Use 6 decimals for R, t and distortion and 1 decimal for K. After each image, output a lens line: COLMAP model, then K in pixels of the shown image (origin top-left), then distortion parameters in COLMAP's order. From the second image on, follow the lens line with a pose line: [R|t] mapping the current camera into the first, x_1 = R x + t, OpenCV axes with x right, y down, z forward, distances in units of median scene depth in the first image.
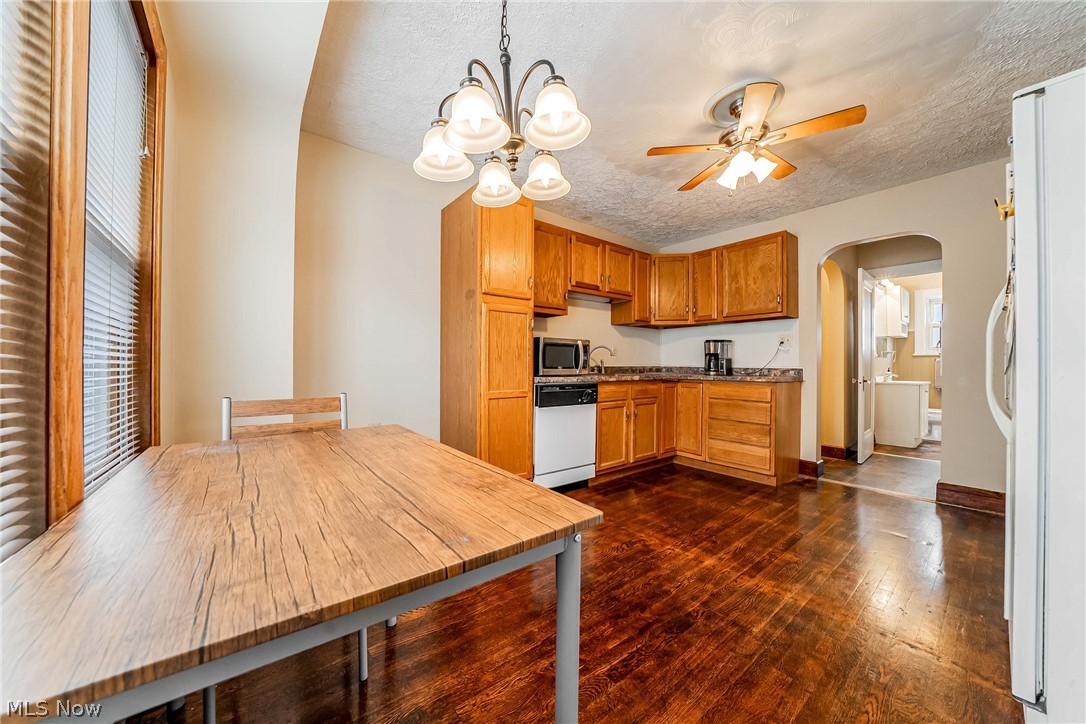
lens RADIAL K [[375.9, 0, 541.5], [0, 375.9, 365.3], [0, 0, 1]] dist [-0.016748, 0.000050]
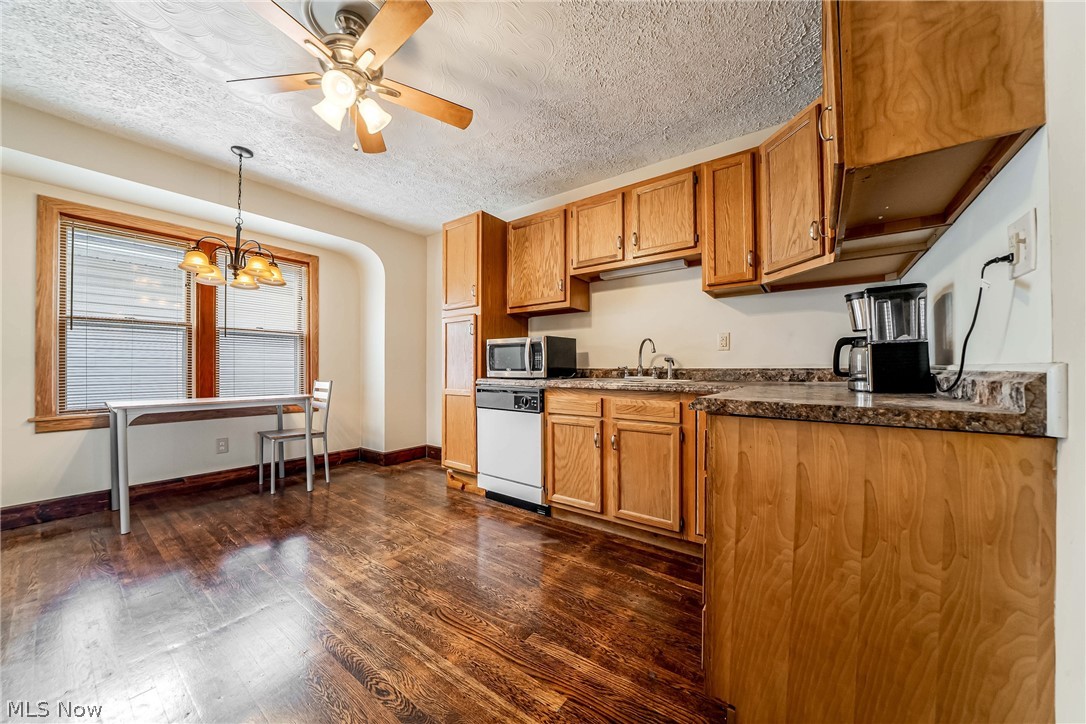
lens RADIAL K [[377.6, 0, 546.5], [0, 377.6, 361.5], [0, 0, 1]] dist [-0.012370, -0.000002]
pose [[0.267392, -0.020377, -0.963372, 0.992460], [0.007618, 0.999790, -0.019033, 0.004408], [0.963558, -0.002250, 0.267492, 0.844749]]
